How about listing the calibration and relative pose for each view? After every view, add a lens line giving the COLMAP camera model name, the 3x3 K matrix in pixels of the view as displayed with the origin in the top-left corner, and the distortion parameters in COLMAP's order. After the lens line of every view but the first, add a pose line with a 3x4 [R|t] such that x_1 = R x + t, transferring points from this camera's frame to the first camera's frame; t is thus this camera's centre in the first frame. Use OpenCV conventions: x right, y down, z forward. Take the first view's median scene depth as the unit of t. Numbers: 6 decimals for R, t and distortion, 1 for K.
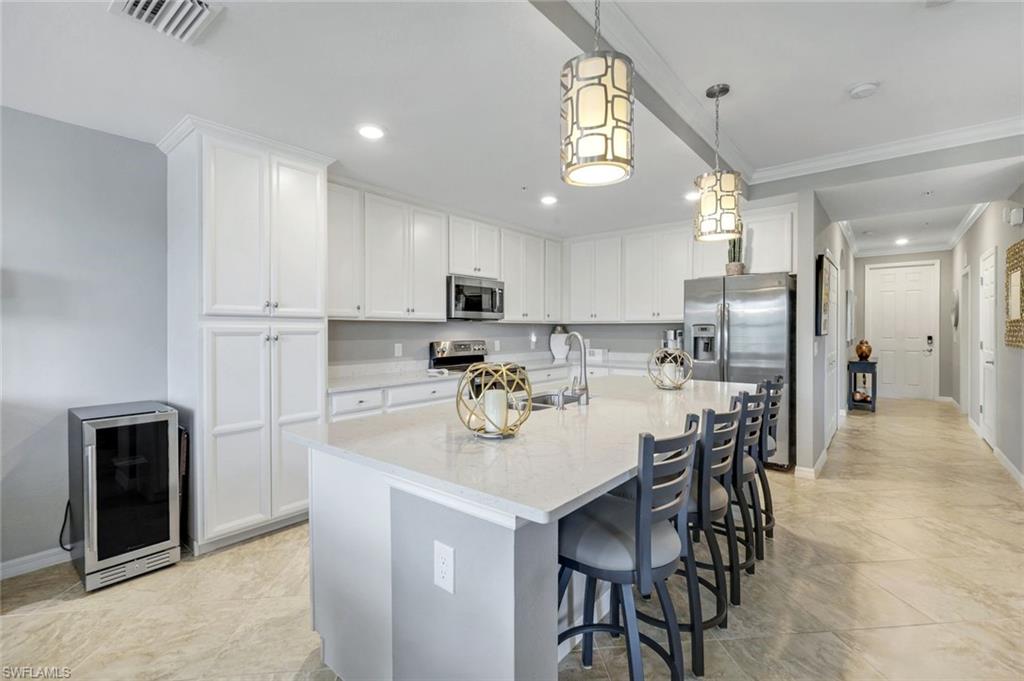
lens RADIAL K [[463.5, 0, 542.4], [0, 463.5, 332.8], [0, 0, 1]] dist [0.000074, -0.000482]
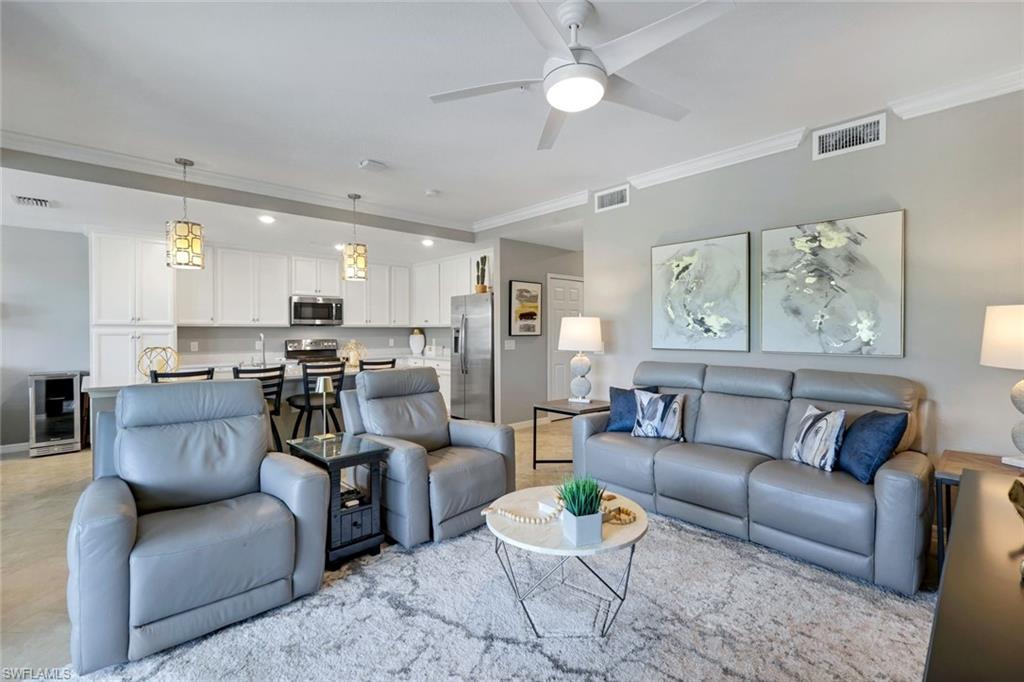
lens RADIAL K [[463.5, 0, 542.4], [0, 463.5, 333.3], [0, 0, 1]] dist [0.000074, -0.000482]
pose [[0.990066, 0.000084, -0.140603, 0.857198], [-0.000344, 0.999998, -0.001829, -0.000229], [0.140602, 0.001859, 0.990064, -0.401625]]
